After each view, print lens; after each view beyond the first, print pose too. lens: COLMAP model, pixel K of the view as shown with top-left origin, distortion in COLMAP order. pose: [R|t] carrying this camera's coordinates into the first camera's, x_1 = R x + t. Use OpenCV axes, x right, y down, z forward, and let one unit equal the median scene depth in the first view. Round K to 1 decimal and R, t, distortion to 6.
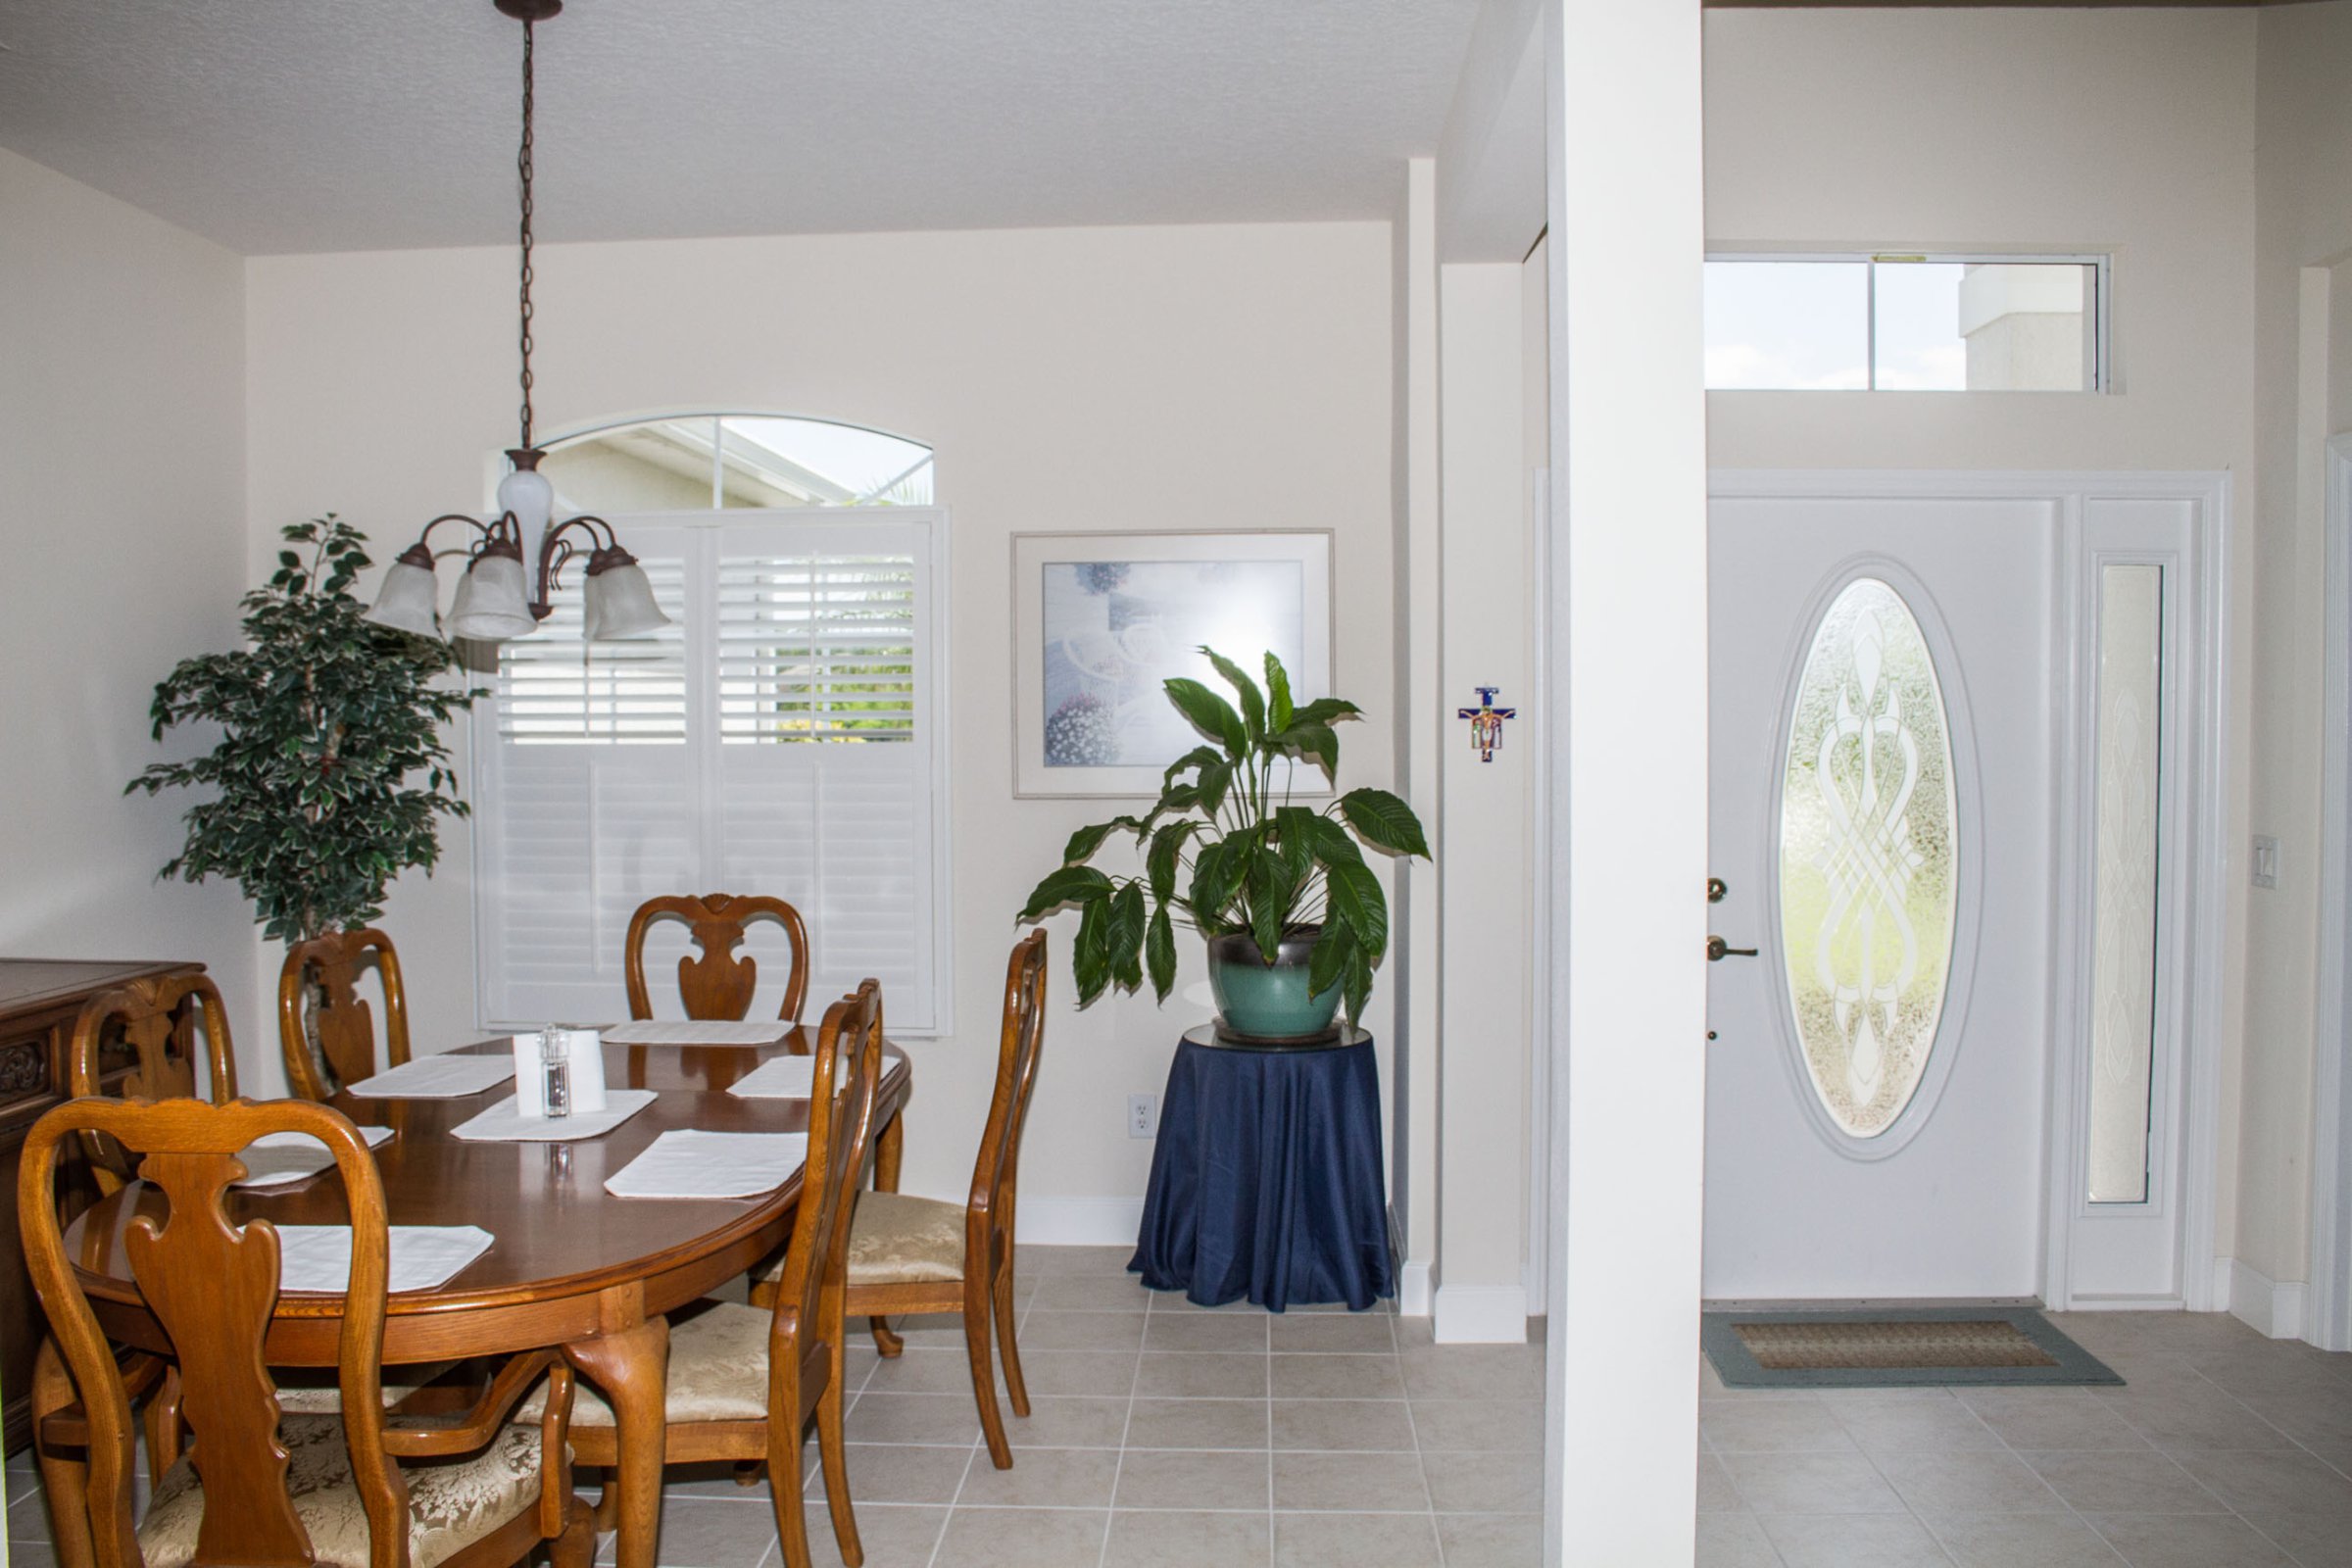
lens RADIAL K [[1931.9, 0, 1127.2], [0, 1931.9, 782.8], [0, 0, 1]] dist [-0.168954, 0.172295]
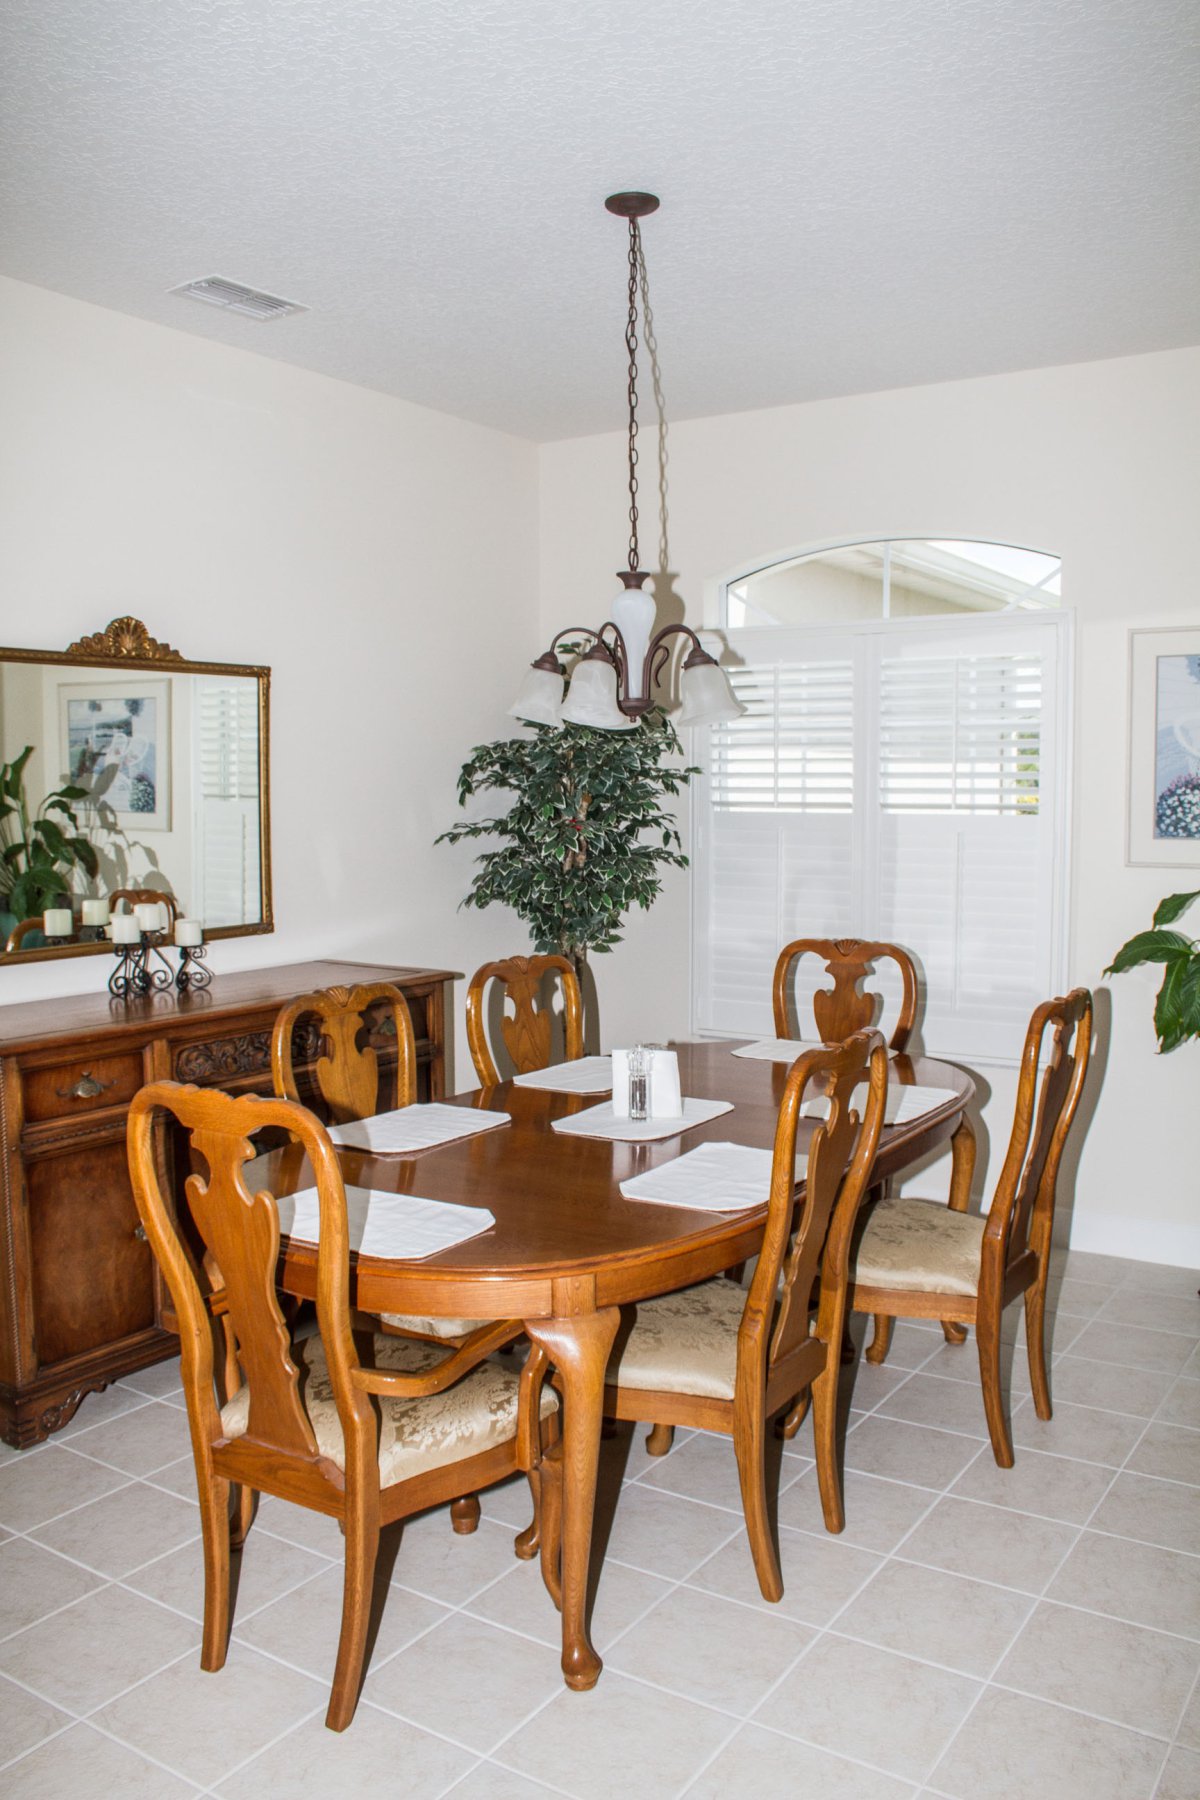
lens RADIAL K [[1466.5, 0, 600.0], [0, 1466.5, 900.0], [0, 0, 1]] dist [-0.175461, 0.160231]
pose [[0.868537, 0.040667, -0.493953, 0.098955], [-0.019791, 0.998679, 0.047422, -0.006585], [0.495229, -0.031412, 0.868194, 0.125734]]
